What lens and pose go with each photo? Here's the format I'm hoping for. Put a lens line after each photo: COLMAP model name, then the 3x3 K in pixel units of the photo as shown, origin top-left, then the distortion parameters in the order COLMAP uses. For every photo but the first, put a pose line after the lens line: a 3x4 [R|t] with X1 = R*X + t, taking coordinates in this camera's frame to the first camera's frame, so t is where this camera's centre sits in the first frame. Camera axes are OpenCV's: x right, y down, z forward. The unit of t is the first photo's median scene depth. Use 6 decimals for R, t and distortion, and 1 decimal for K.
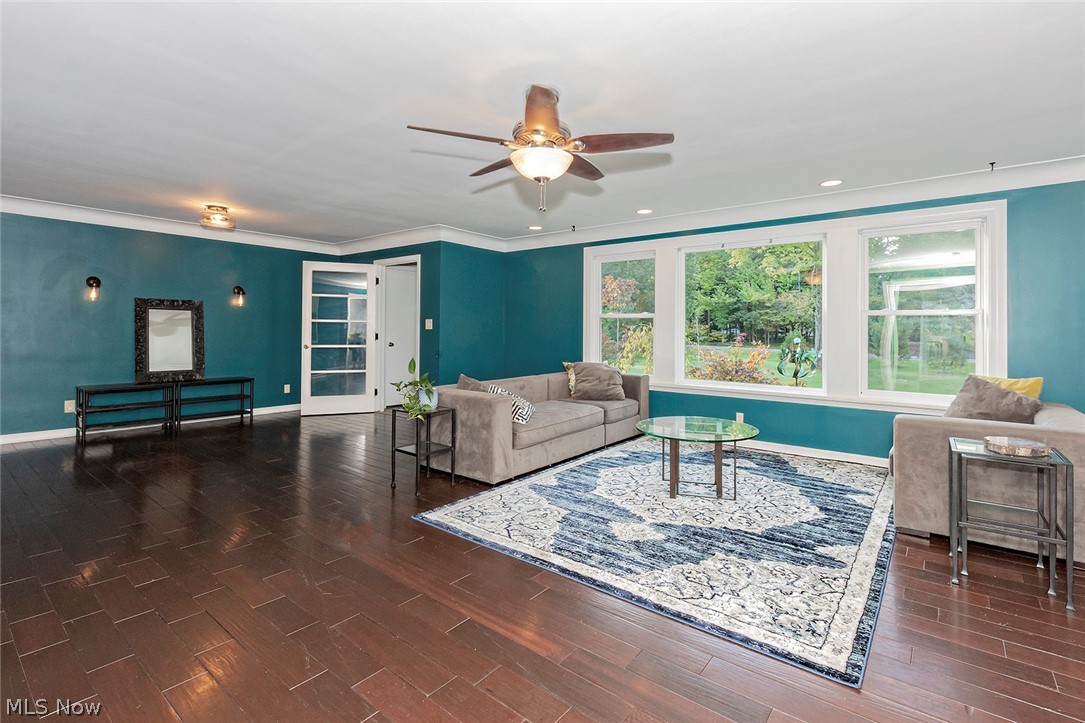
lens RADIAL K [[499.9, 0, 571.0], [0, 499.9, 327.2], [0, 0, 1]] dist [-0.002049, -0.000734]
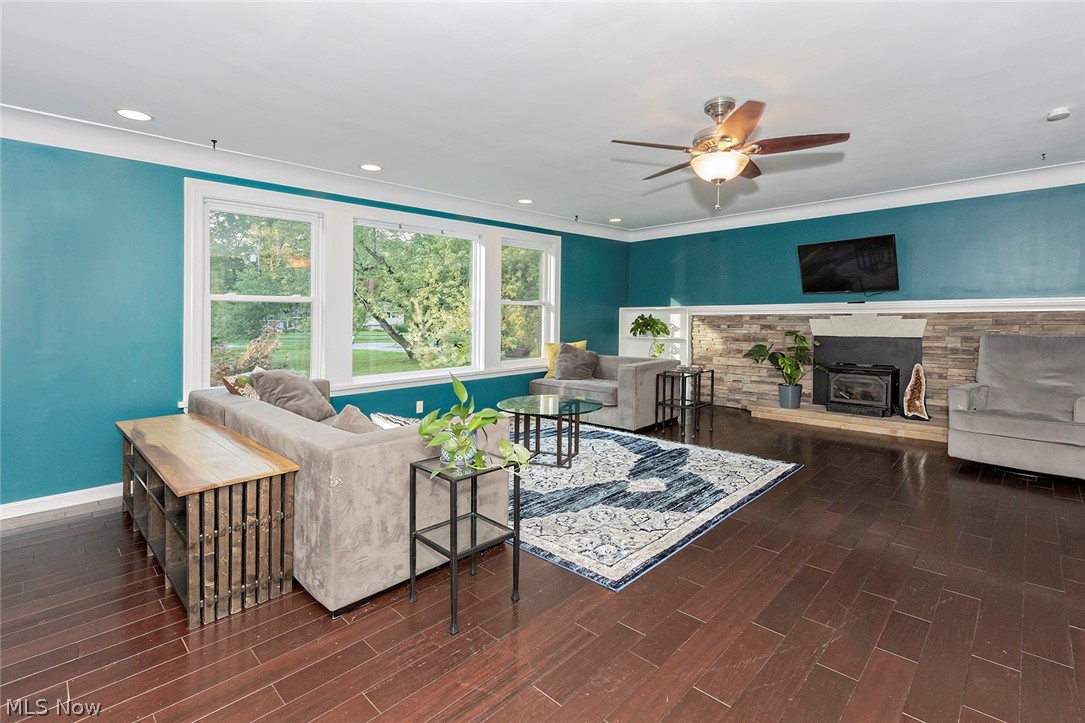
lens RADIAL K [[499.9, 0, 574.6], [0, 499.9, 327.7], [0, 0, 1]] dist [-0.002049, -0.000734]
pose [[0.098399, -0.035656, 0.994508, -0.795537], [0.002309, 0.999363, 0.035601, -0.009269], [-0.995144, -0.001207, 0.098419, 0.783275]]
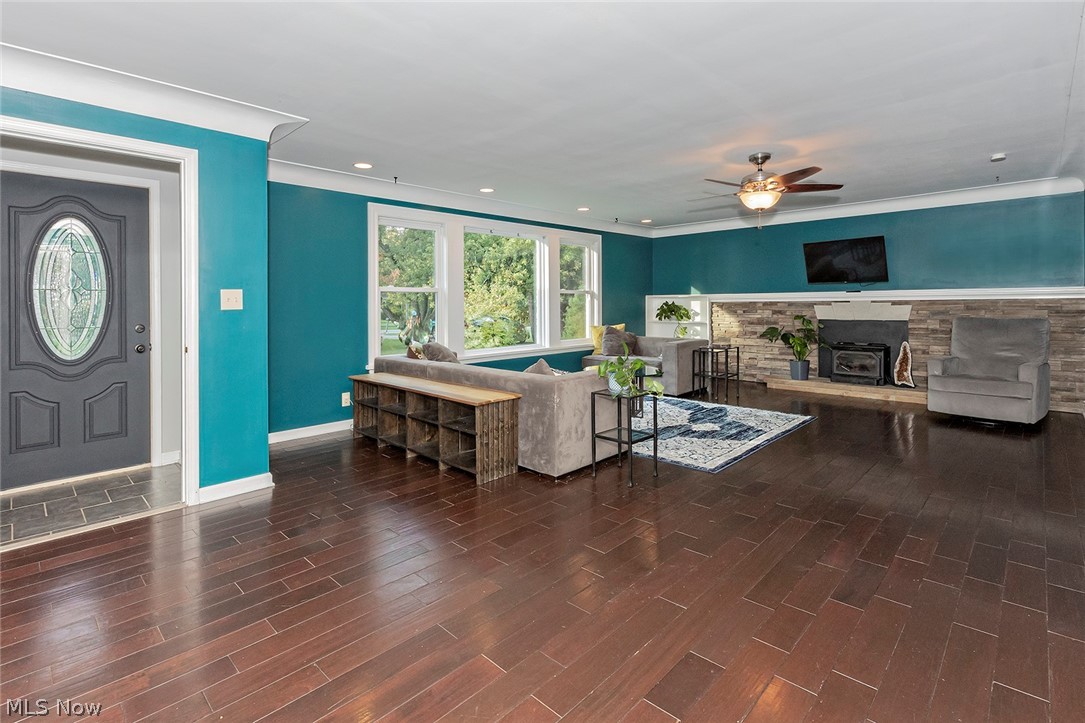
lens RADIAL K [[499.9, 0, 572.5], [0, 499.9, 296.4], [0, 0, 1]] dist [-0.002049, -0.000734]
pose [[0.092074, 0.000039, 0.995752, -1.131274], [0.002164, 0.999998, -0.000239, -0.014049], [-0.995750, 0.002177, 0.092074, 0.944730]]
